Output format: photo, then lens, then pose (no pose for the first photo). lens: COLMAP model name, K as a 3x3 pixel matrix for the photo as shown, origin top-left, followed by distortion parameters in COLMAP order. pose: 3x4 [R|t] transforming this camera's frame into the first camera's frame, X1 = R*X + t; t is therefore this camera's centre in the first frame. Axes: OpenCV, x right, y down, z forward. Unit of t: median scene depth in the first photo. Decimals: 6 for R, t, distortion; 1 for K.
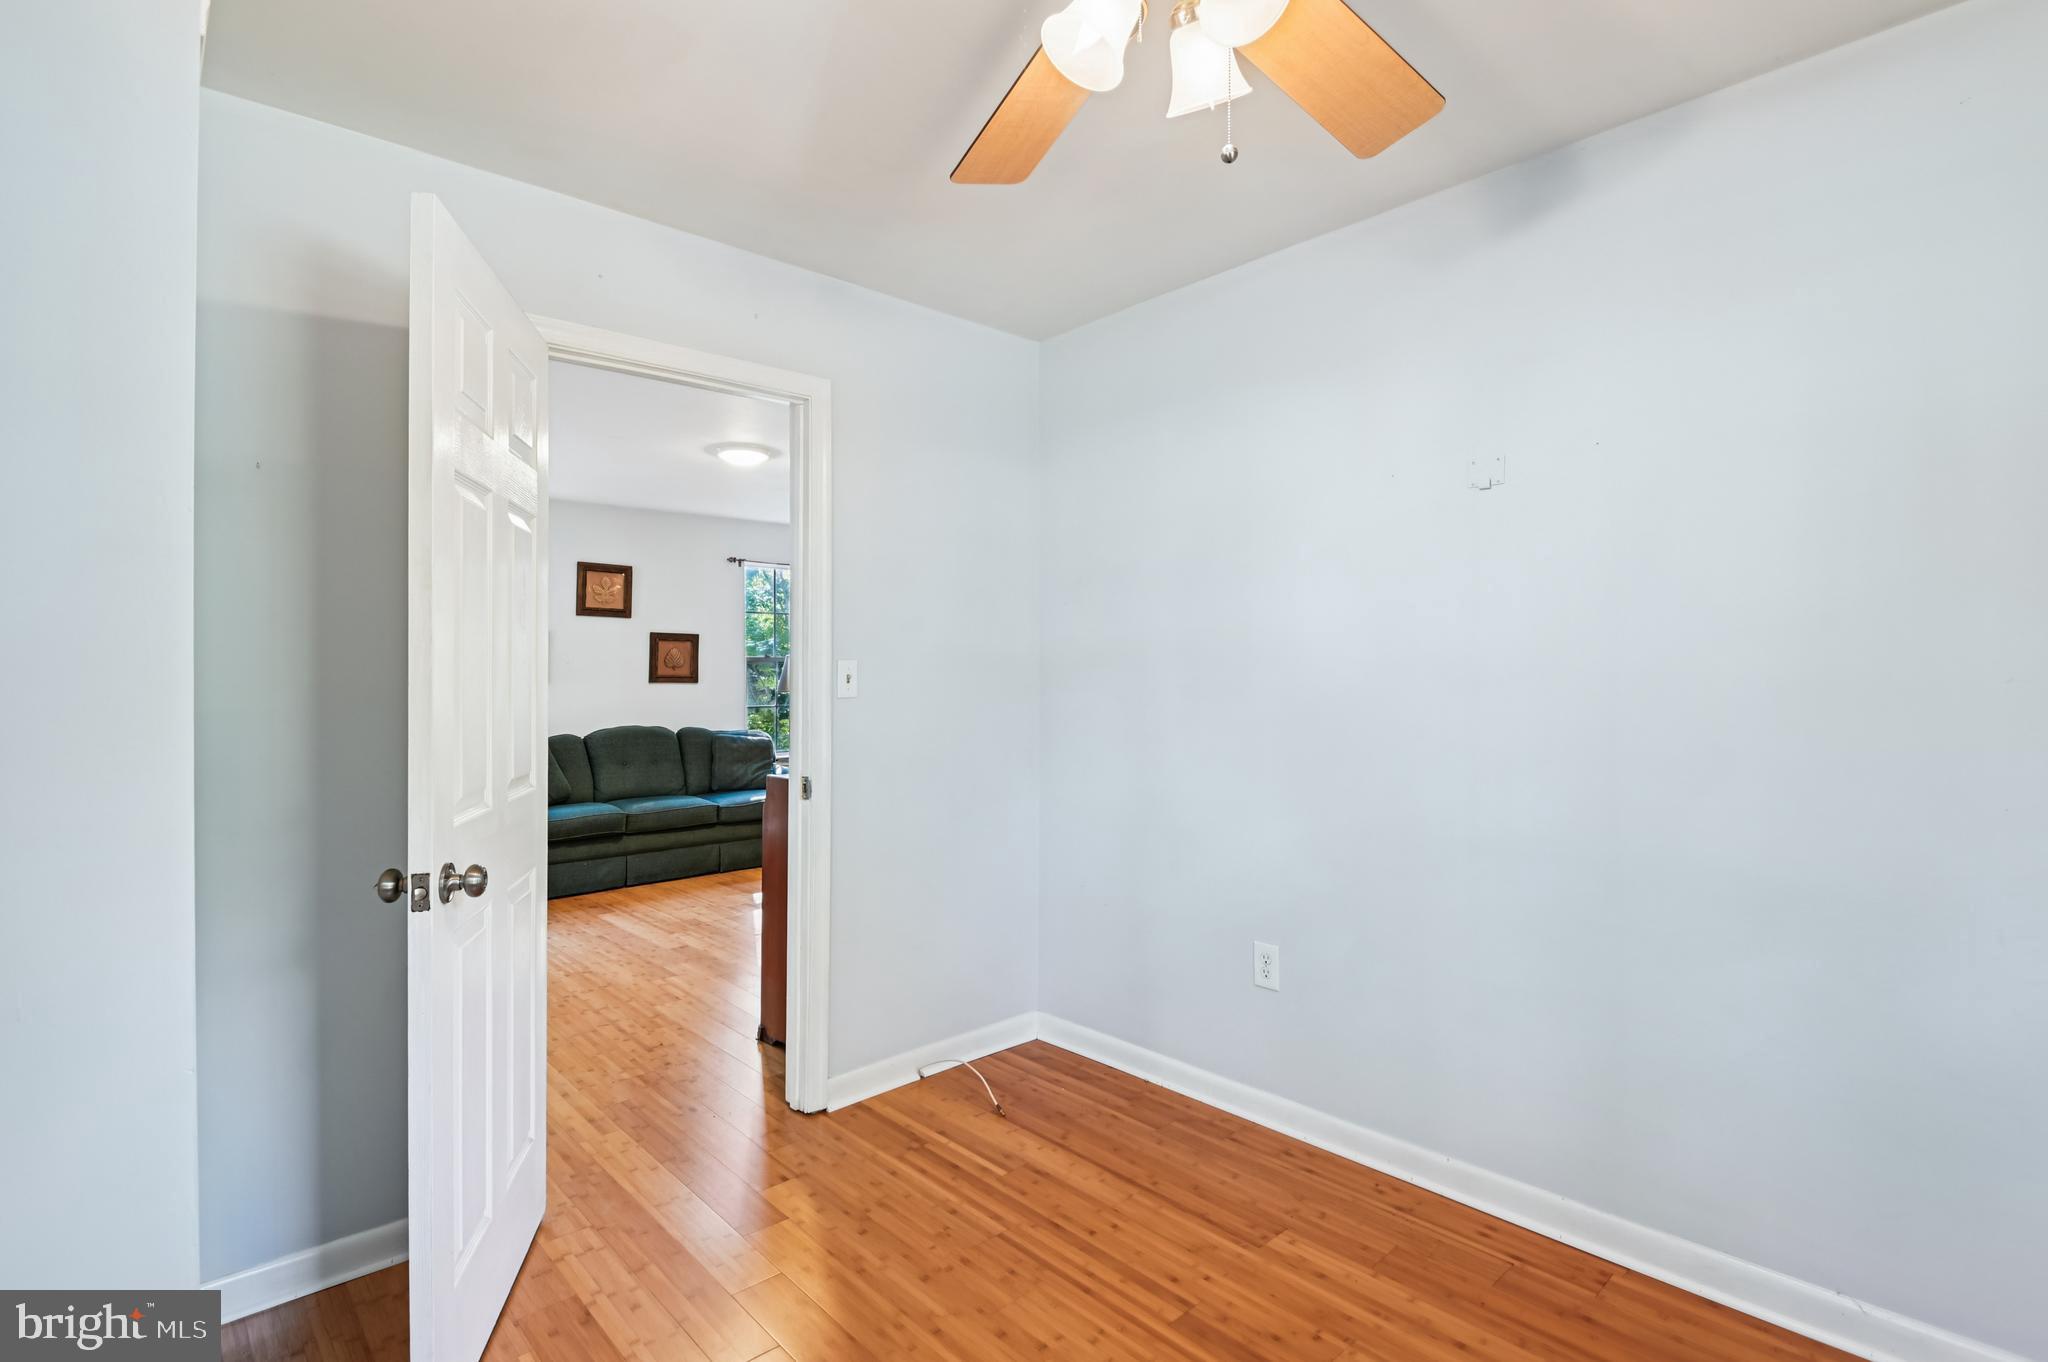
lens RADIAL K [[987.6, 0, 1027.1], [0, 987.6, 655.8], [0, 0, 1]] dist [0.001431, -0.015997]
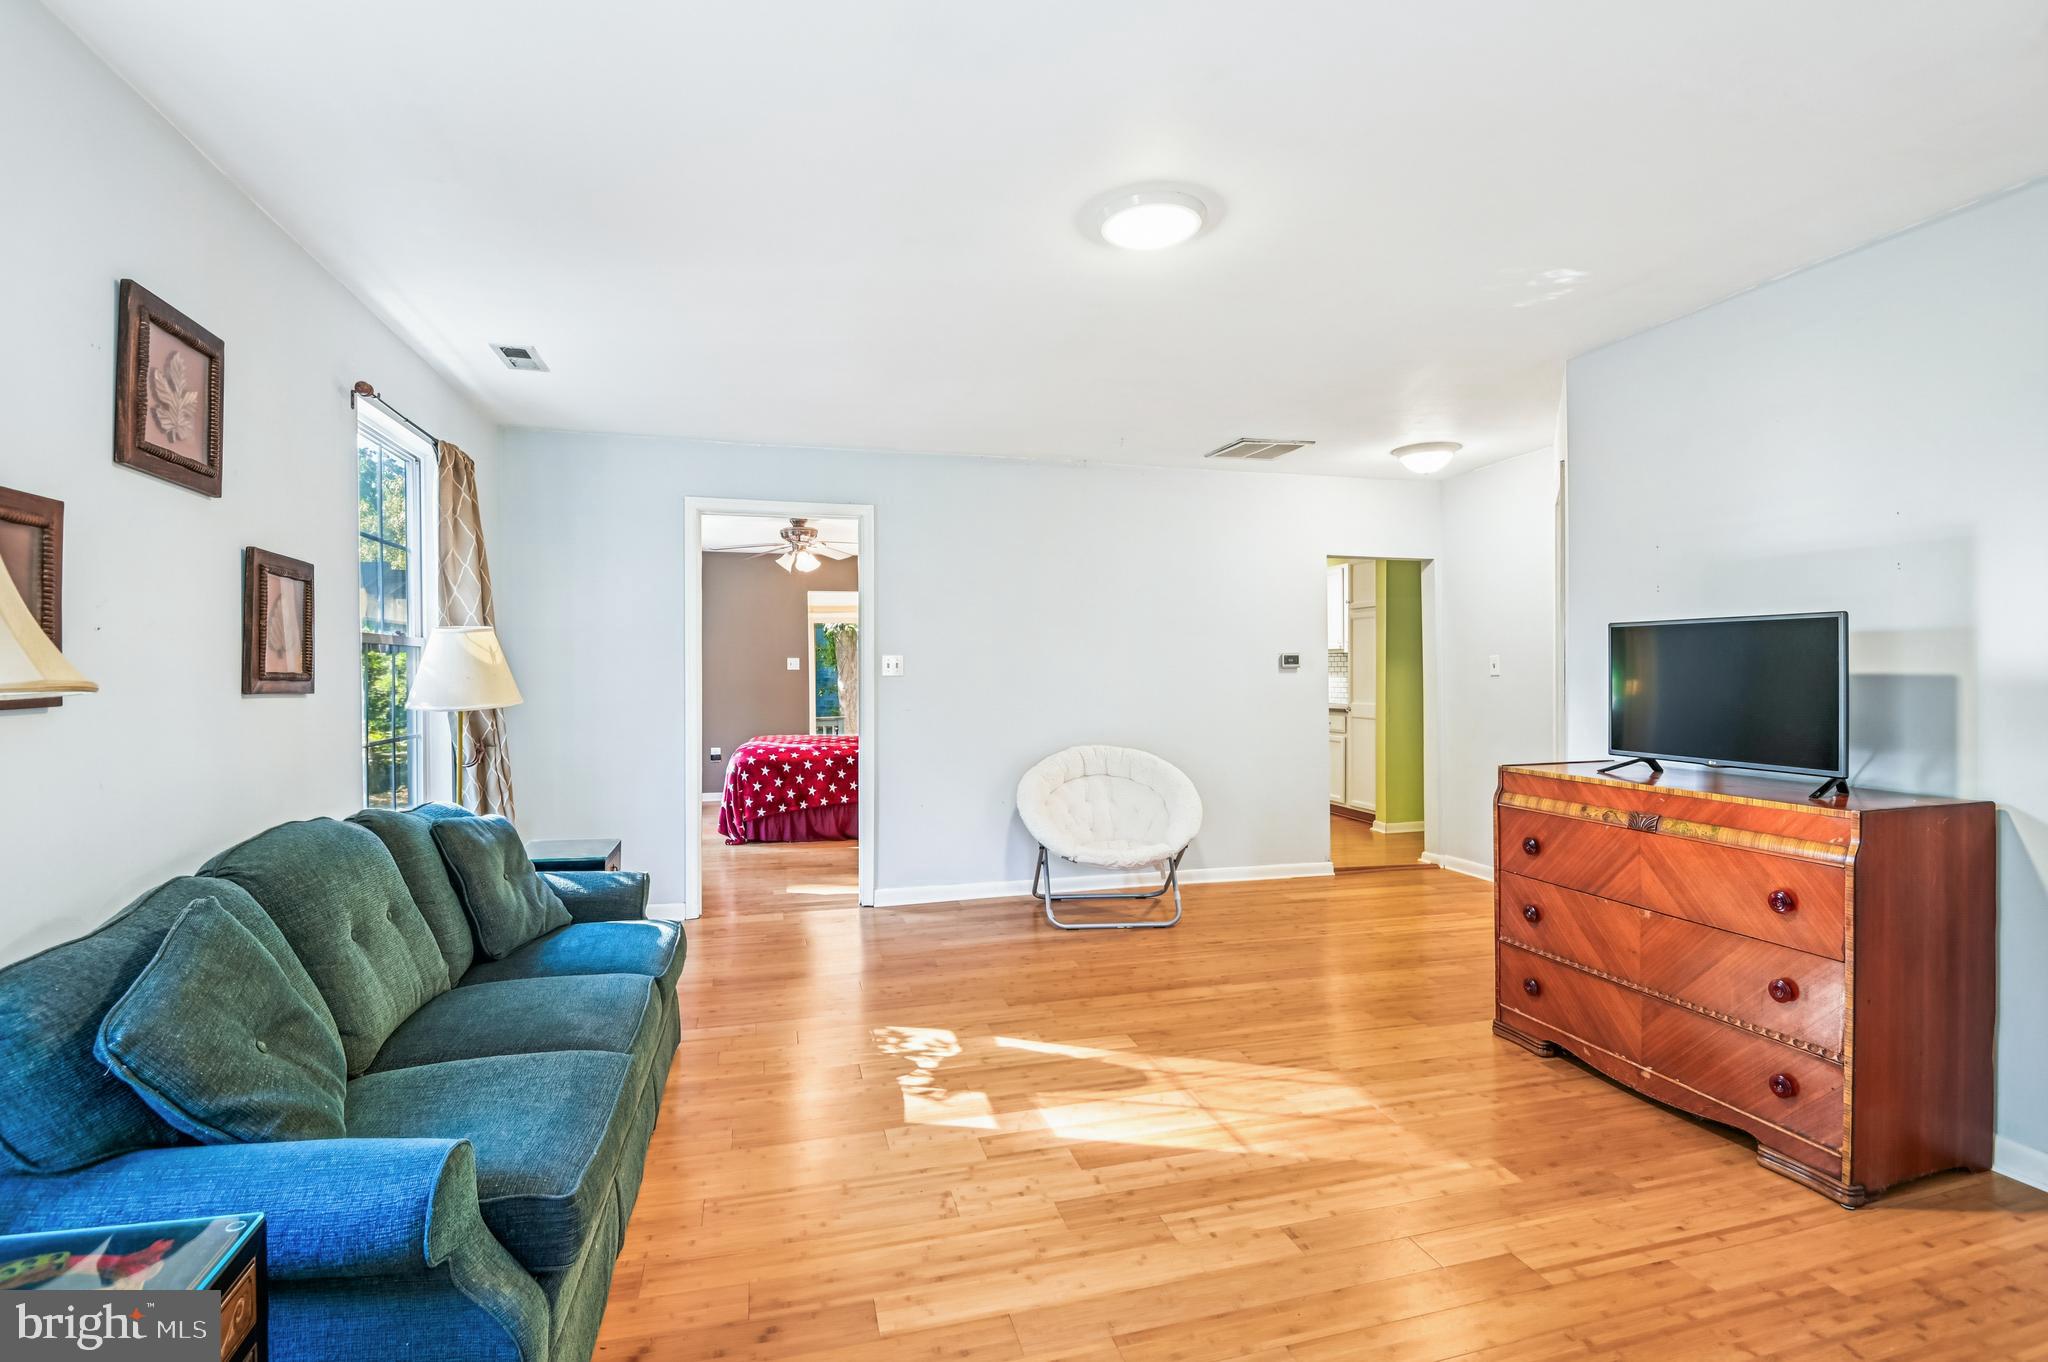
lens RADIAL K [[965.4, 0, 1025.9], [0, 965.4, 672.5], [0, 0, 1]] dist [0.001996, -0.014977]
pose [[0.459901, -0.003825, 0.887962, -0.571273], [-0.009855, 0.999907, 0.009411, 0.014025], [-0.887916, -0.013079, 0.459820, 0.628315]]
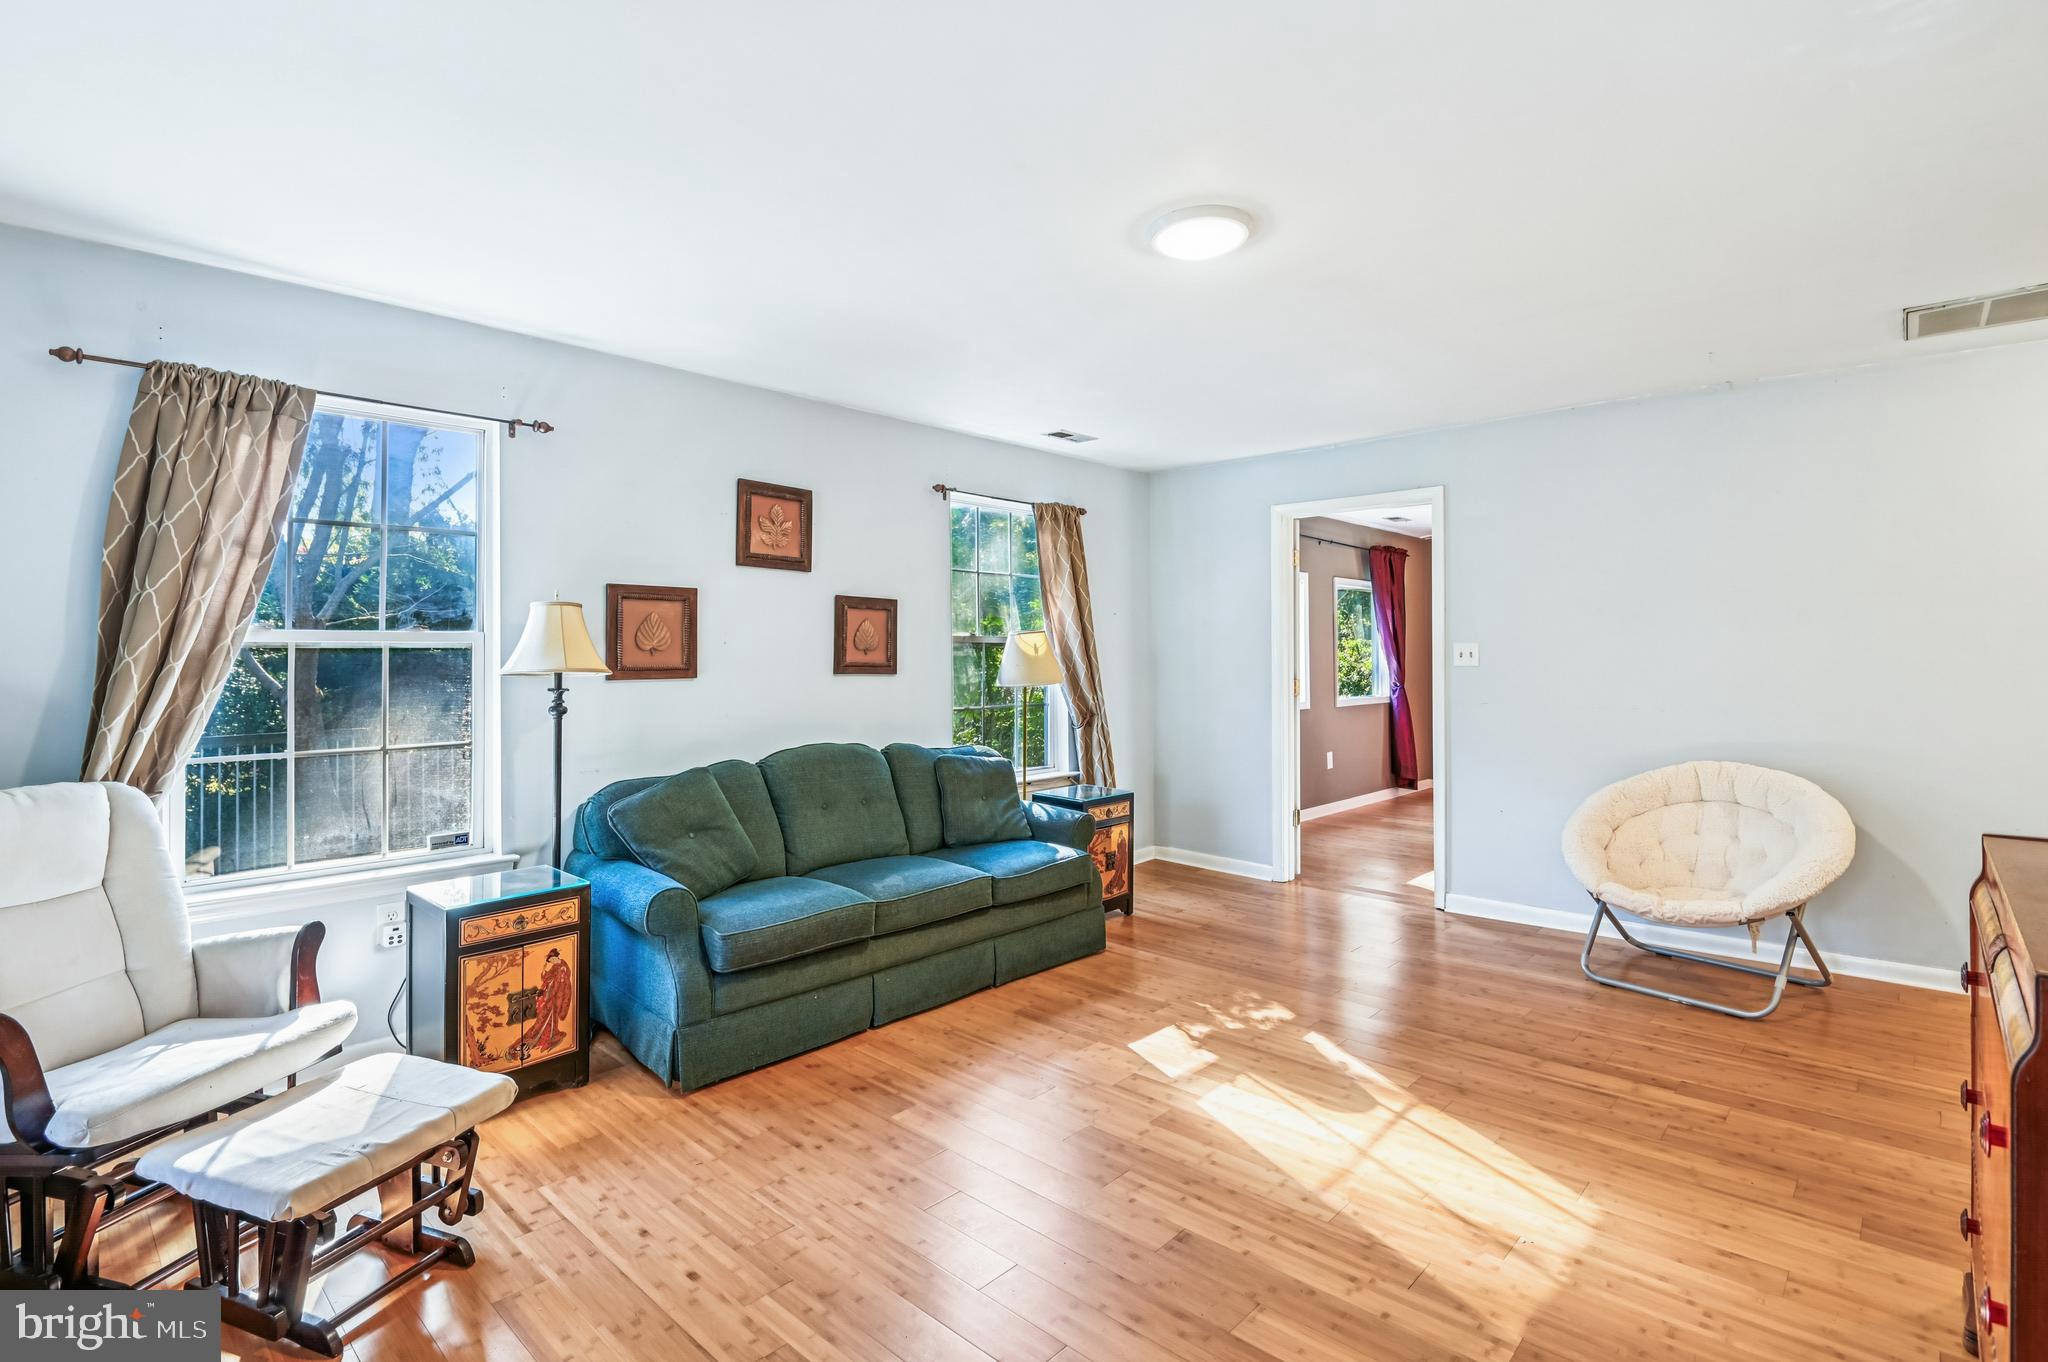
lens RADIAL K [[979.7, 0, 1006.1], [0, 979.7, 639.1], [0, 0, 1]] dist [0.000654, -0.016203]
pose [[0.998131, -0.000854, 0.061102, -0.320737], [0.001076, 0.999993, -0.003600, 0.007155], [-0.061099, 0.003659, 0.998125, 0.373335]]
